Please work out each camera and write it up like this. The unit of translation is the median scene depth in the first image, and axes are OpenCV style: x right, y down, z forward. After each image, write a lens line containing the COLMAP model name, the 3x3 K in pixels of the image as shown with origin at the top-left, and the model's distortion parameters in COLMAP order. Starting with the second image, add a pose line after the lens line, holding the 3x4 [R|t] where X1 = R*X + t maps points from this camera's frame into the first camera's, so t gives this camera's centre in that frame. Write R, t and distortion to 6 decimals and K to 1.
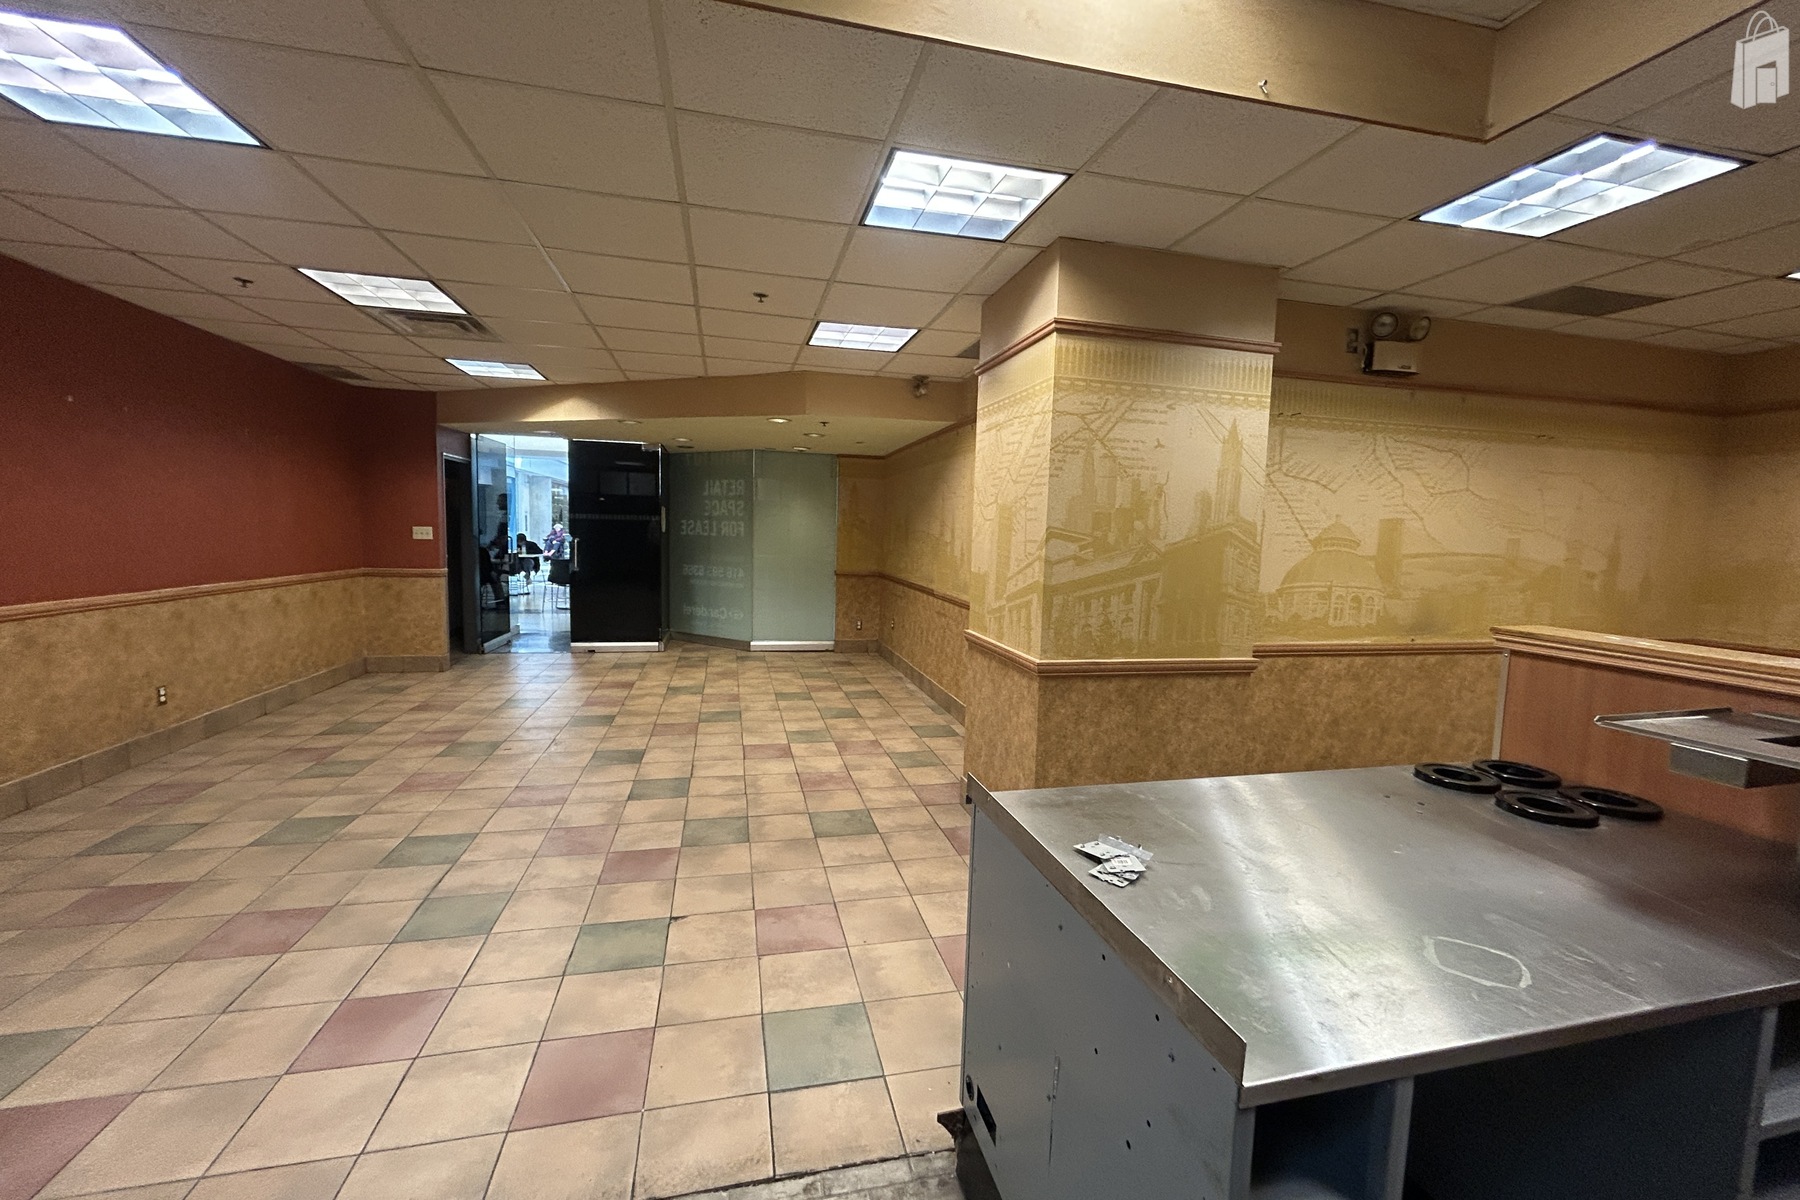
lens RADIAL K [[724.1, 0, 891.7], [0, 724.1, 596.1], [0, 0, 1]] dist [-0.002951, 0.000619]
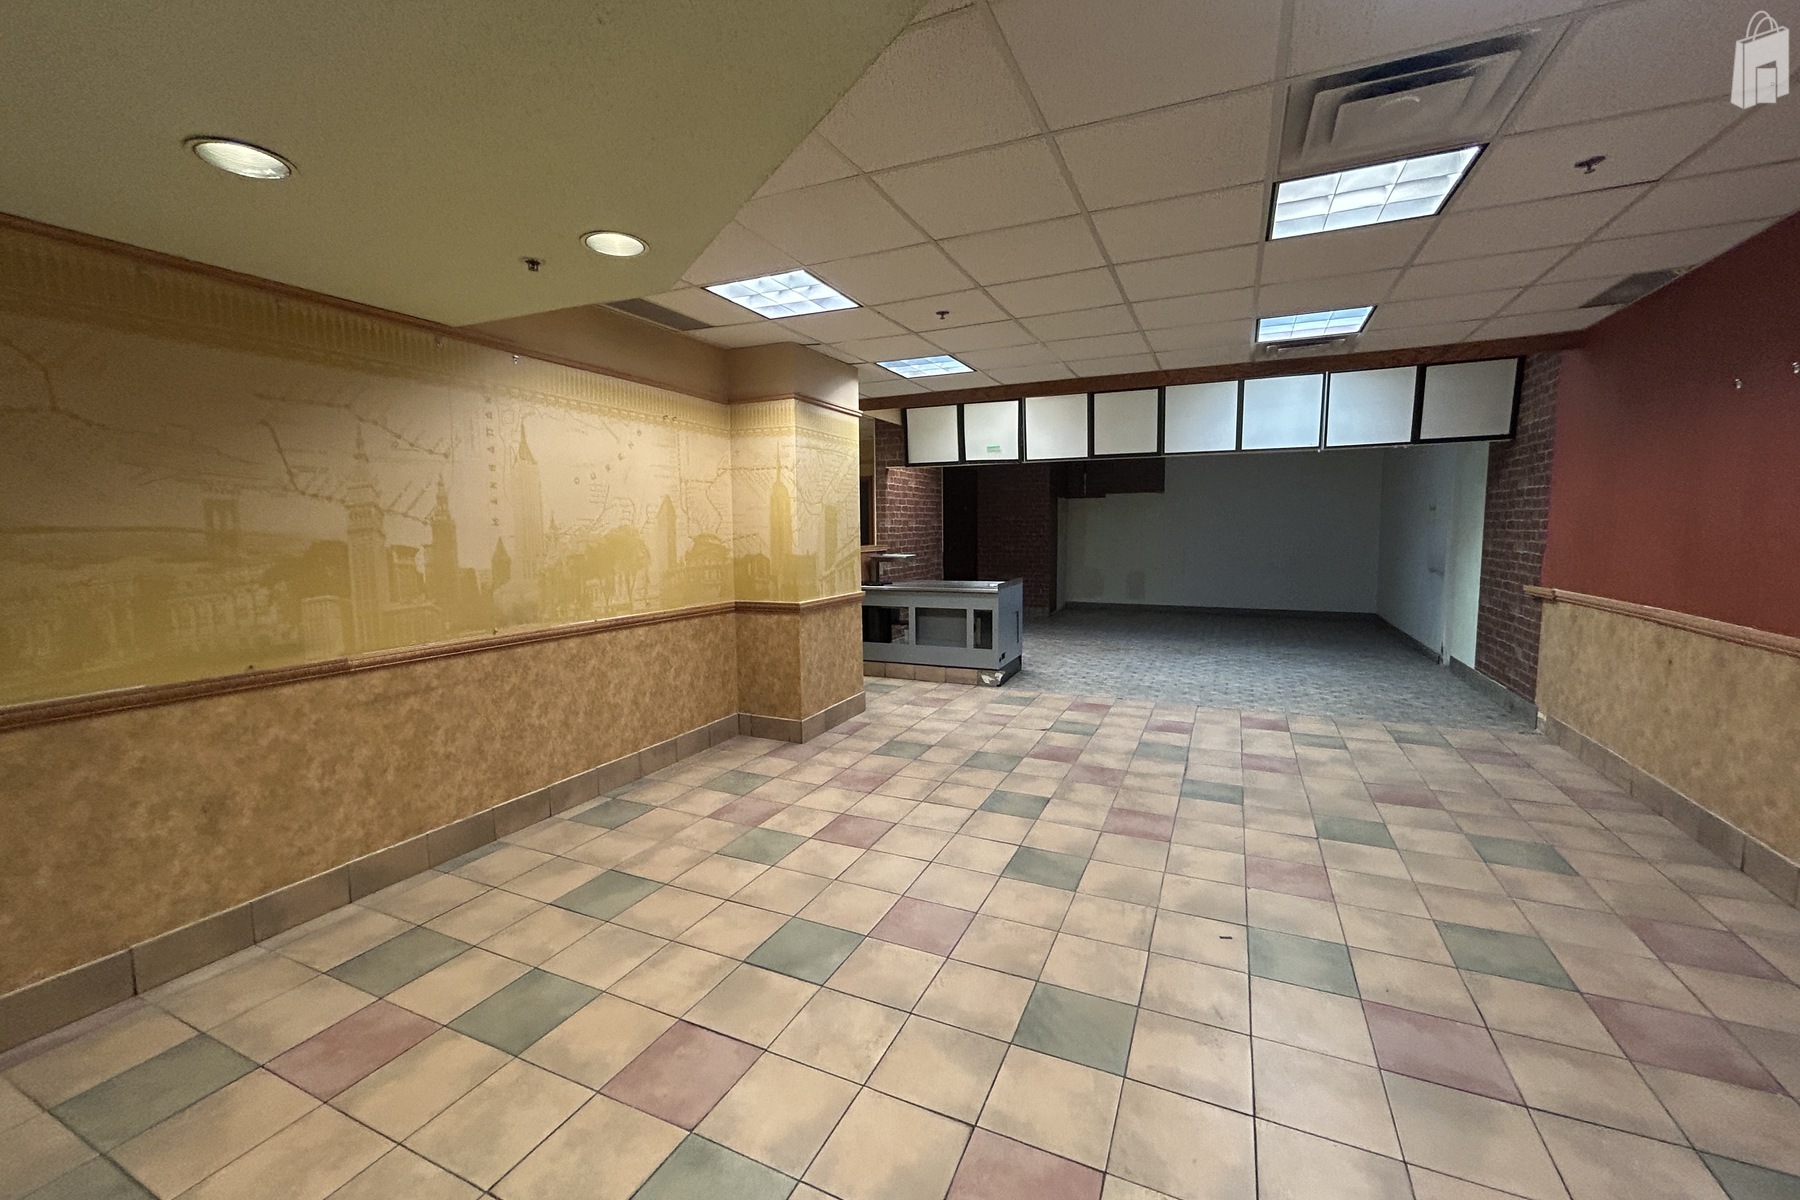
lens RADIAL K [[724.1, 0, 898.5], [0, 724.1, 603.1], [0, 0, 1]] dist [-0.002951, 0.000619]
pose [[-0.793273, -0.084768, 0.602936, -0.770780], [0.043594, 0.979812, 0.195110, -0.186694], [-0.607303, 0.181060, -0.773563, 1.834599]]
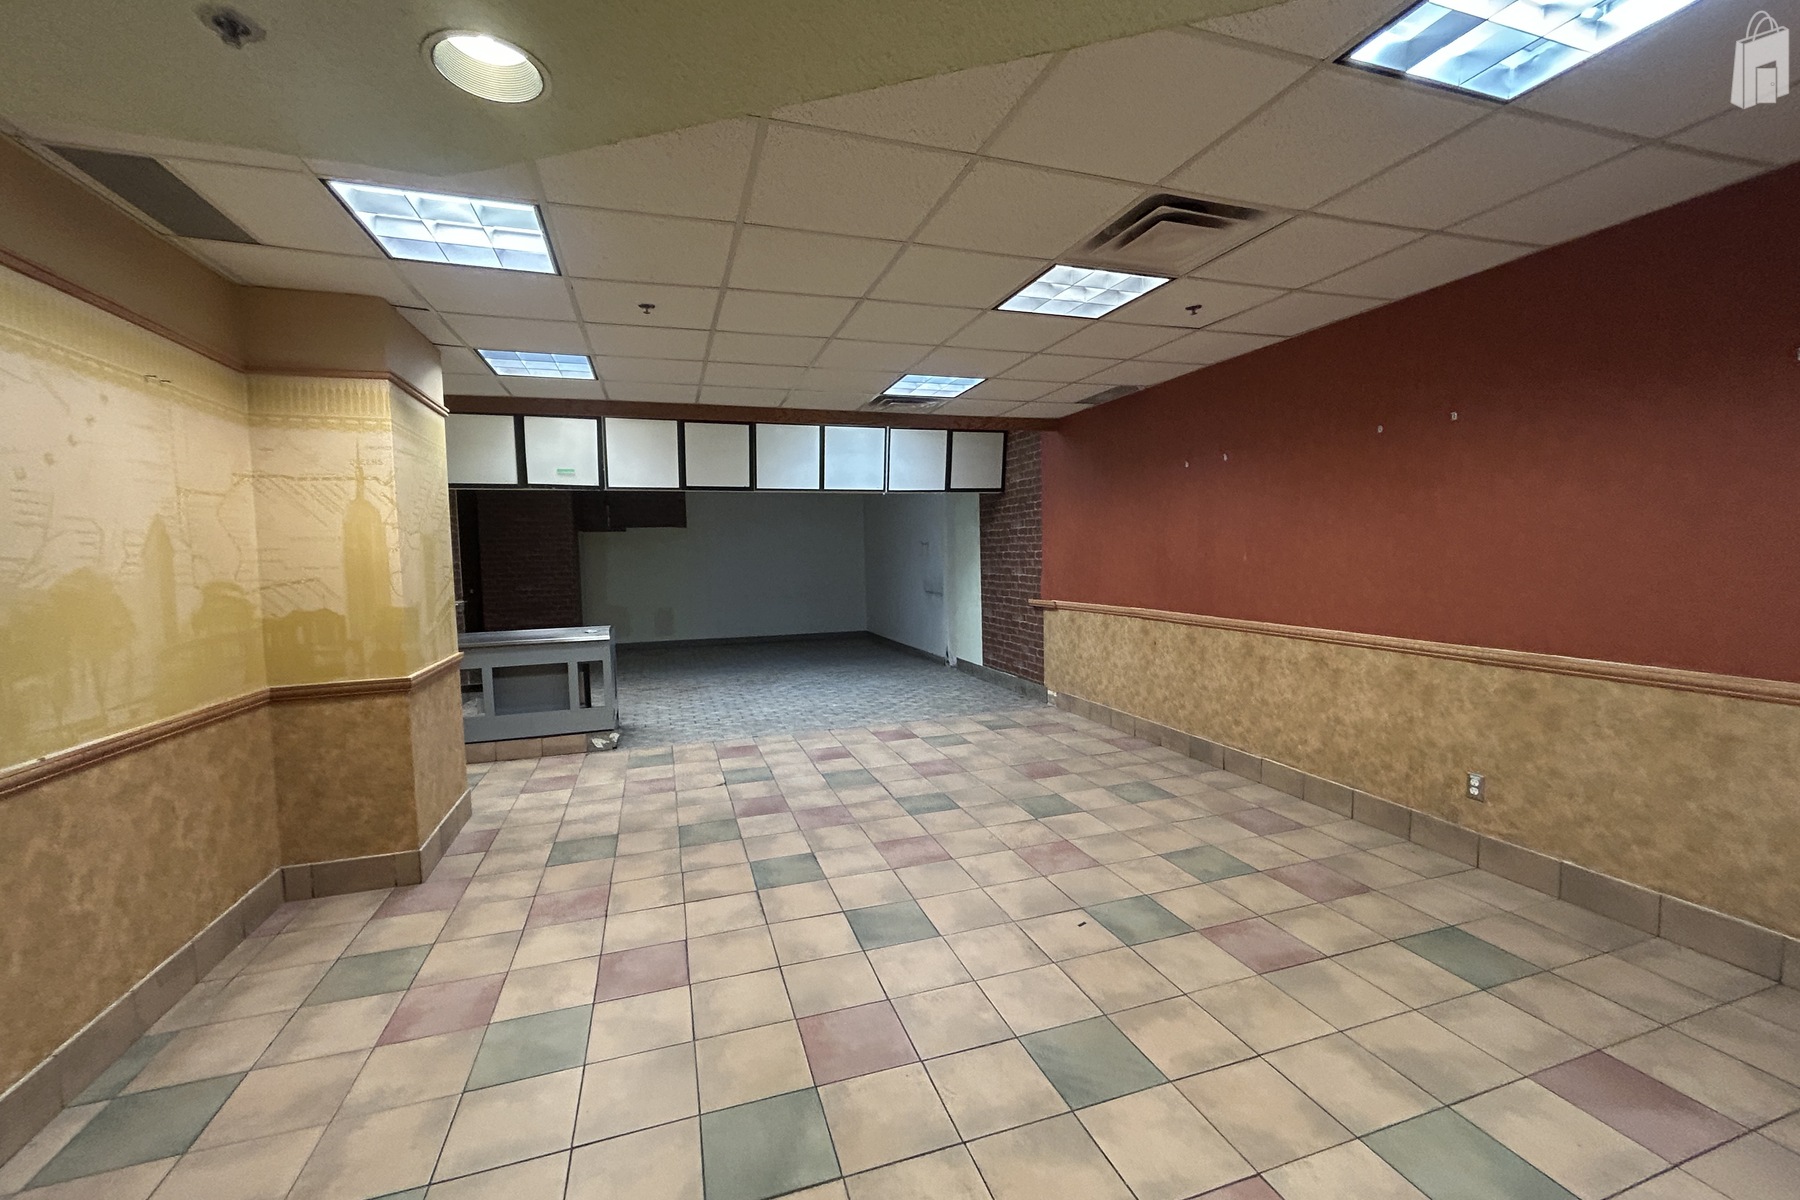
lens RADIAL K [[724.1, 0, 898.6], [0, 724.1, 603.6], [0, 0, 1]] dist [-0.002951, 0.000619]
pose [[-0.995292, 0.000908, -0.096922, -0.380290], [-0.014587, 0.987164, 0.159041, -0.180718], [0.095822, 0.159706, -0.982503, 1.849526]]
